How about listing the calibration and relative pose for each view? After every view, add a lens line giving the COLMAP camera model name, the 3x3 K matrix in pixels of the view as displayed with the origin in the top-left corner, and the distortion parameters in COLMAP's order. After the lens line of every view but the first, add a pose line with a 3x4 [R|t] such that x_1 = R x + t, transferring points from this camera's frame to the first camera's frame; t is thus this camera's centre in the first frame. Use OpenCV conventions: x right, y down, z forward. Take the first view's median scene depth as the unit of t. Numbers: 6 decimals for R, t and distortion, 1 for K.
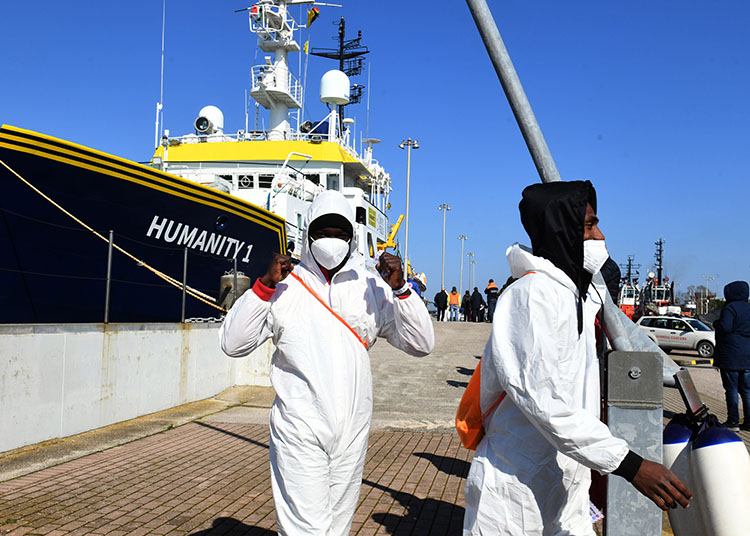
lens RADIAL K [[872.6, 0, 375.0], [0, 872.6, 268.0], [0, 0, 1]] dist [0.006512, 0.004554]
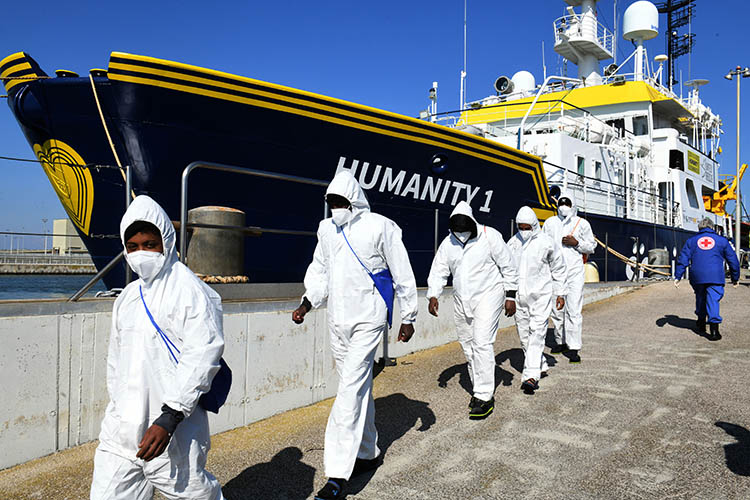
lens RADIAL K [[651.1, 0, 375.0], [0, 651.1, 250.0], [0, 0, 1]] dist [-0.000883, -0.011428]
pose [[0.867732, -0.025110, -0.496397, 0.044114], [0.035914, 0.999280, 0.012232, 0.012079], [0.495733, -0.028442, 0.868009, 0.276214]]
